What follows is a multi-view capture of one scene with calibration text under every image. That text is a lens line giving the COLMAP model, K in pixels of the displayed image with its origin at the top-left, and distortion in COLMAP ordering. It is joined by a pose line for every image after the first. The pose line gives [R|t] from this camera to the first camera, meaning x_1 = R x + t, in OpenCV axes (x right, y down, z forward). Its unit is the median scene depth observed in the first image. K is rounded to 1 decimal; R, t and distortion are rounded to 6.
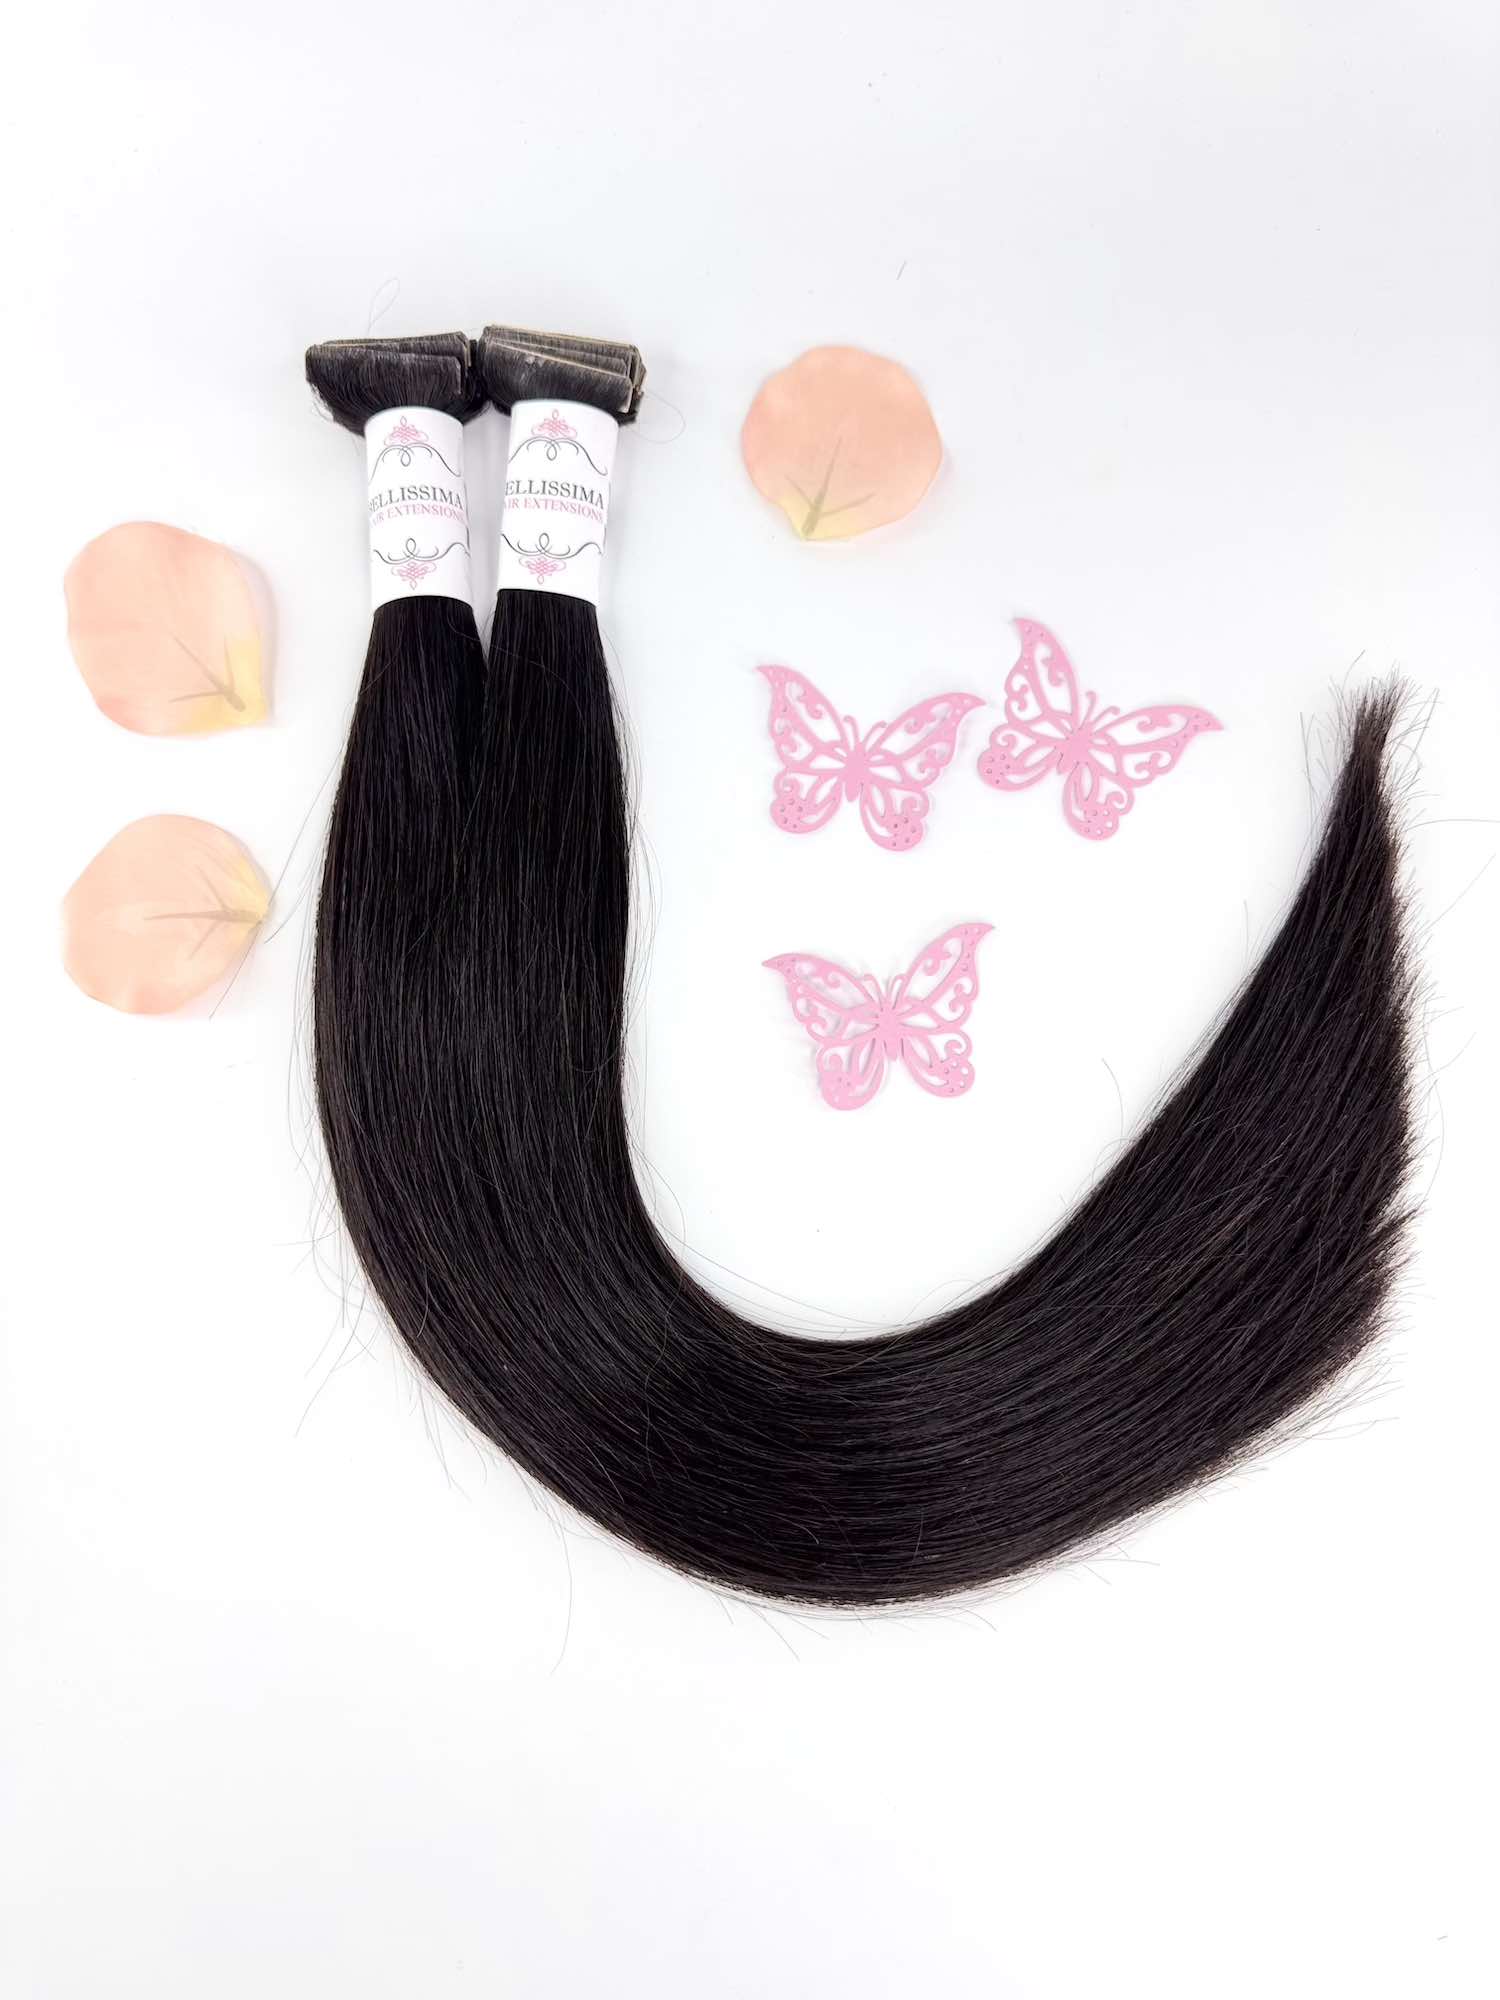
lens RADIAL K [[1426.7, 0, 764.7], [0, 1426.7, 1010.6], [0, 0, 1]] dist [0.155283, -0.428265]
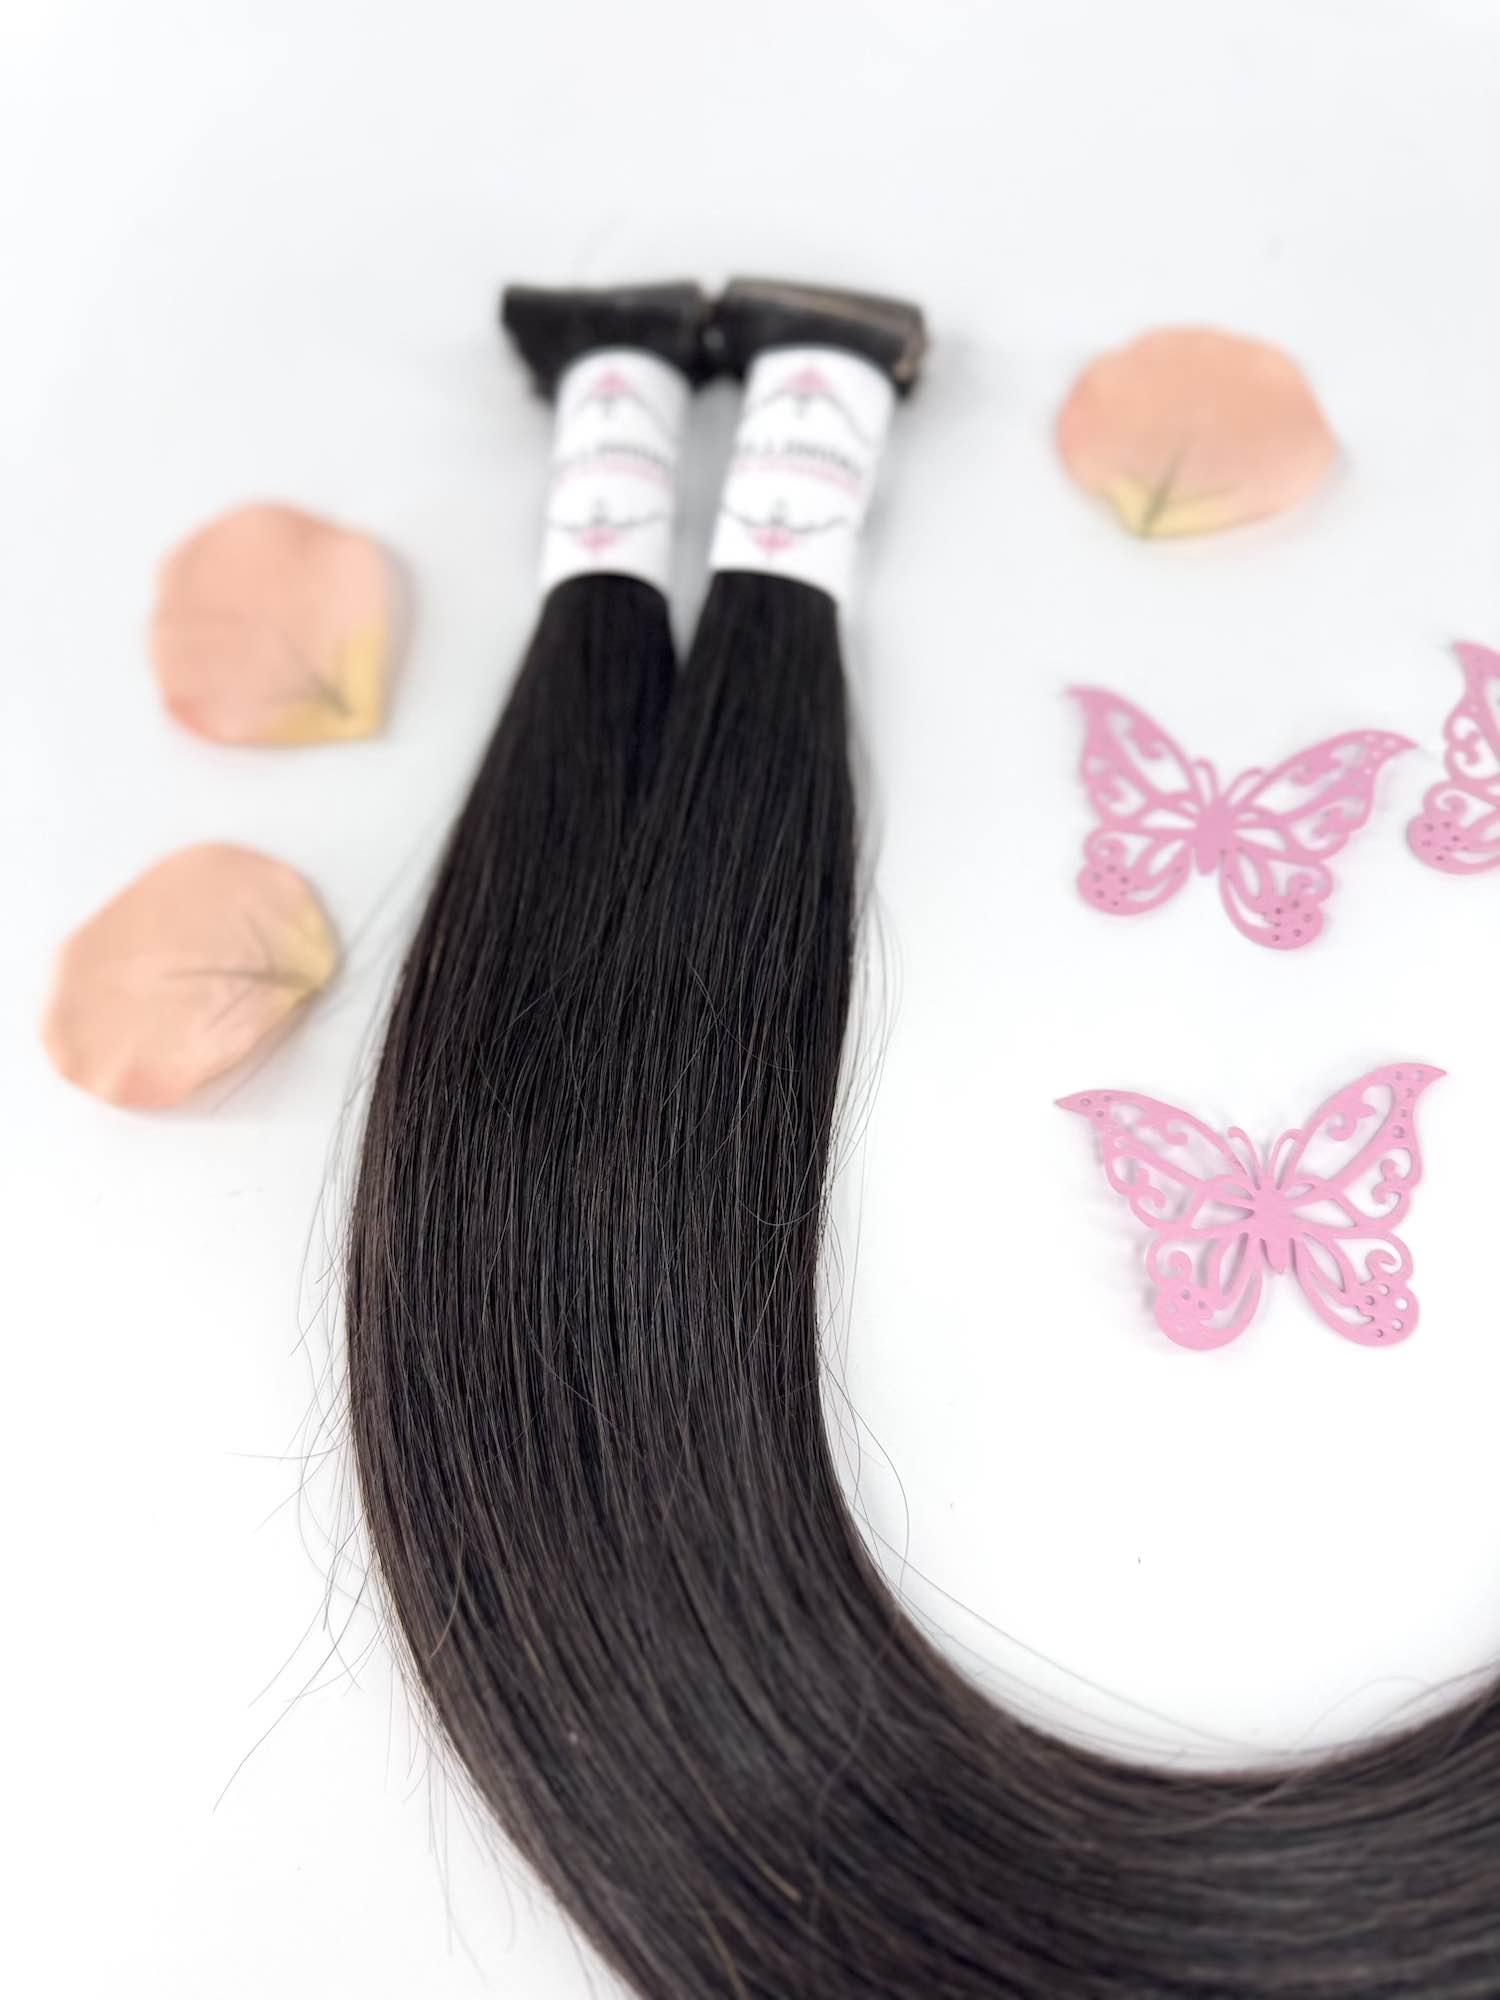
lens RADIAL K [[1487.1, 0, 750.0], [0, 1487.1, 1000.0], [0, 0, 1]] dist [0.000194, -0.068840]
pose [[0.988286, 0.069724, -0.135758, -0.049551], [-0.102718, 0.961787, -0.253800, 0.103138], [0.112874, 0.264771, 0.957682, 0.353924]]
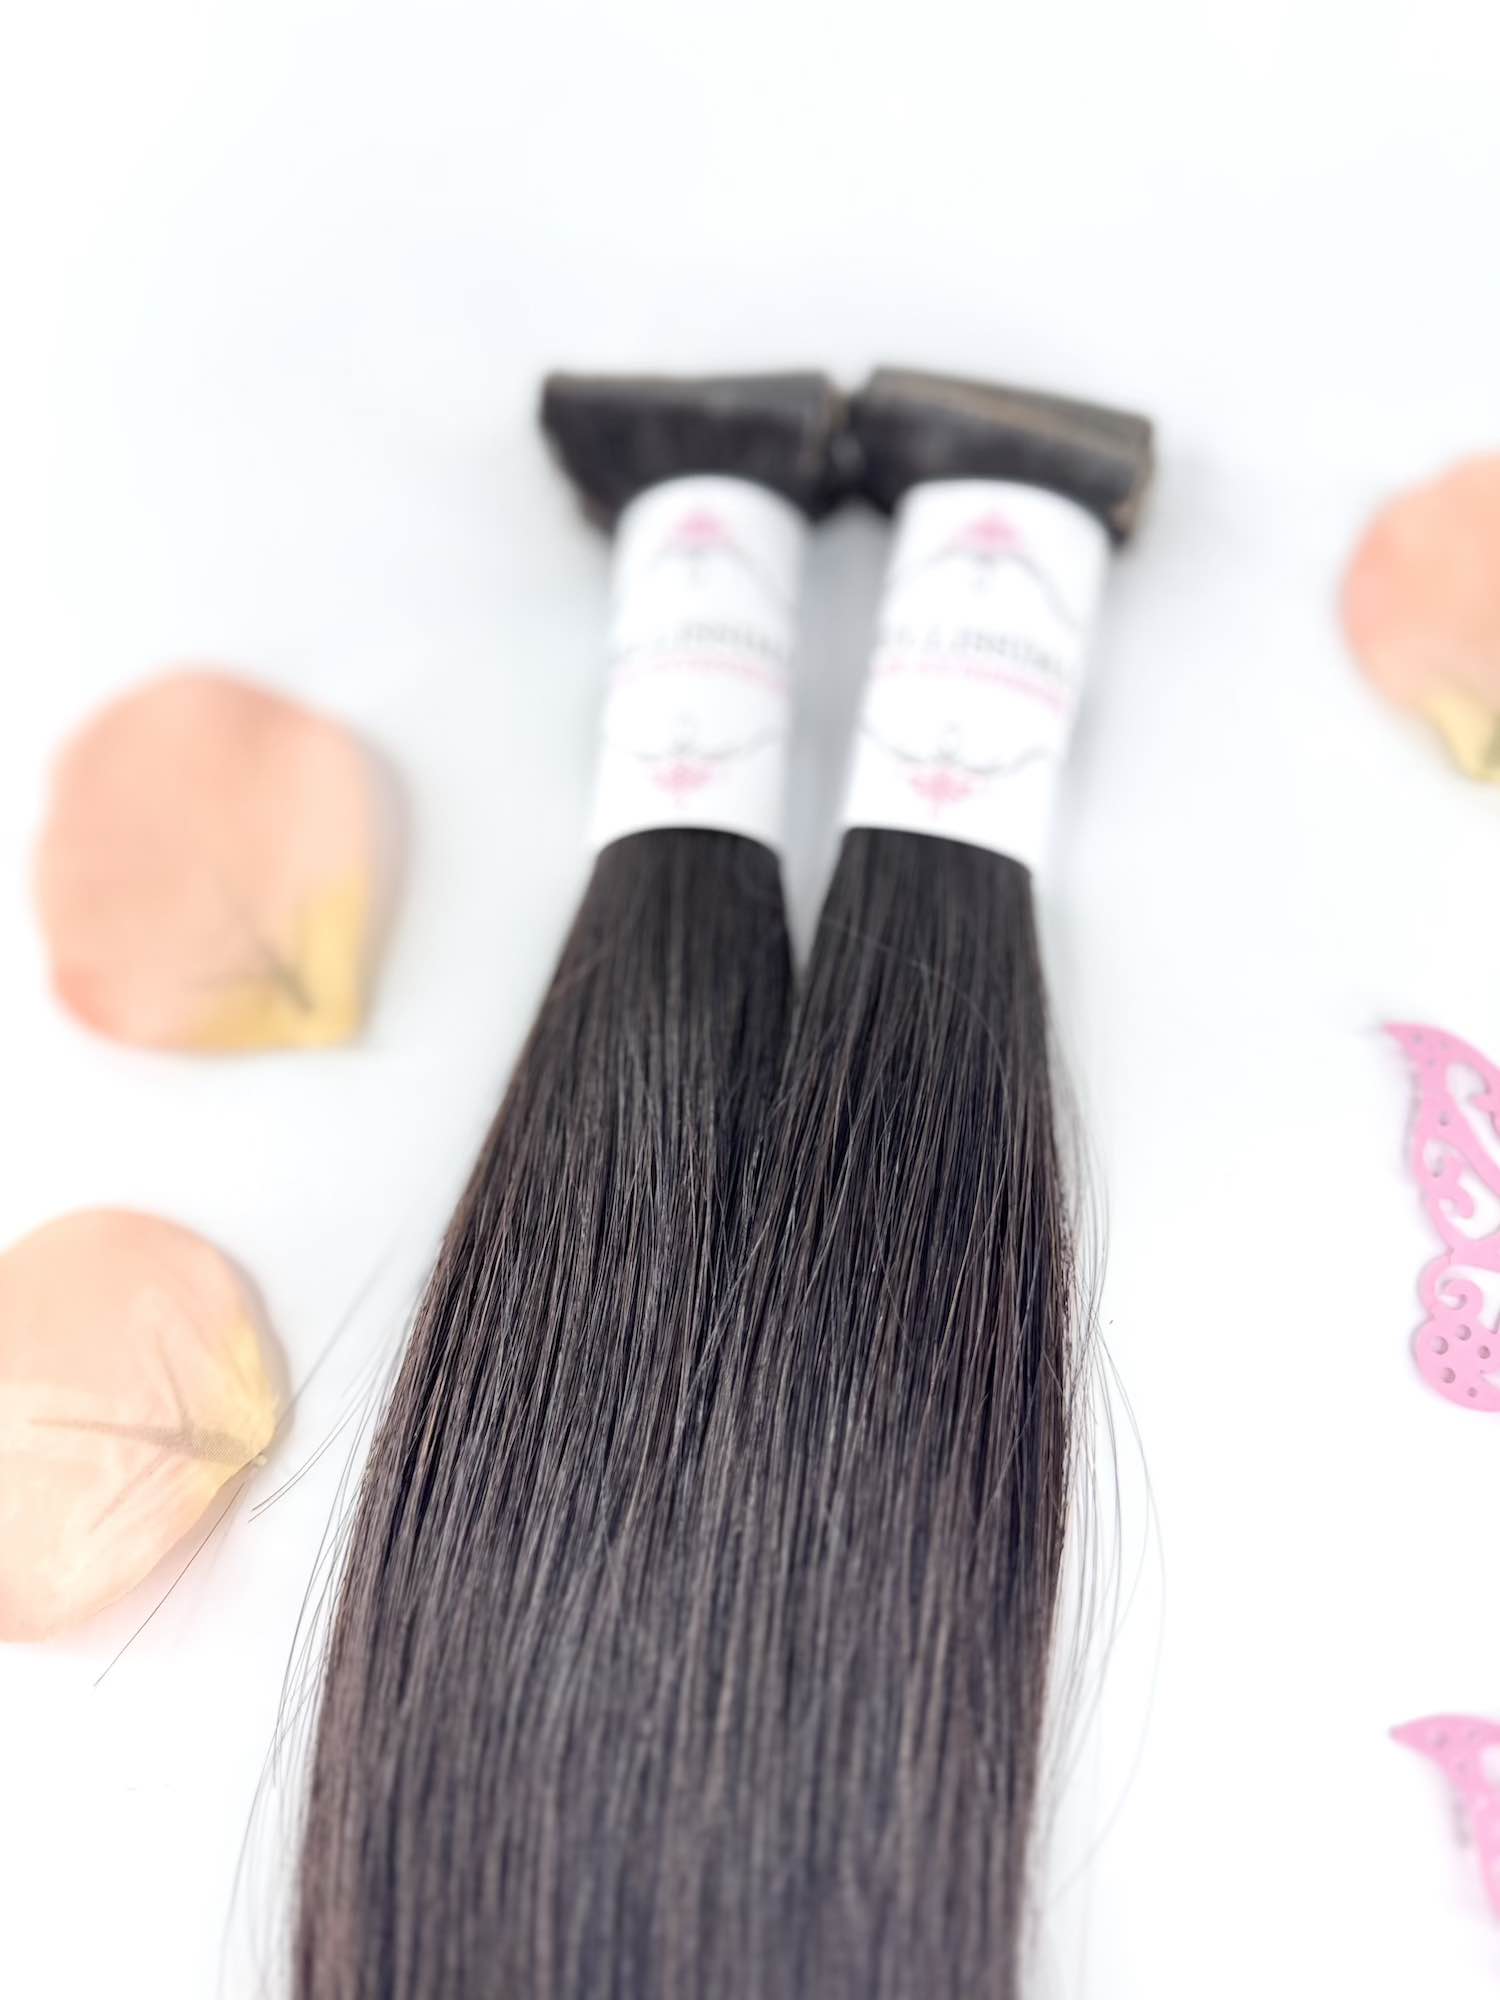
lens RADIAL K [[1426.7, 0, 764.7], [0, 1426.7, 1010.6], [0, 0, 1]] dist [0.155283, -0.428265]
pose [[0.986460, 0.092995, -0.135090, -0.141922], [-0.121584, 0.967475, -0.221834, -0.121030], [0.110066, 0.235255, 0.965681, 0.549958]]
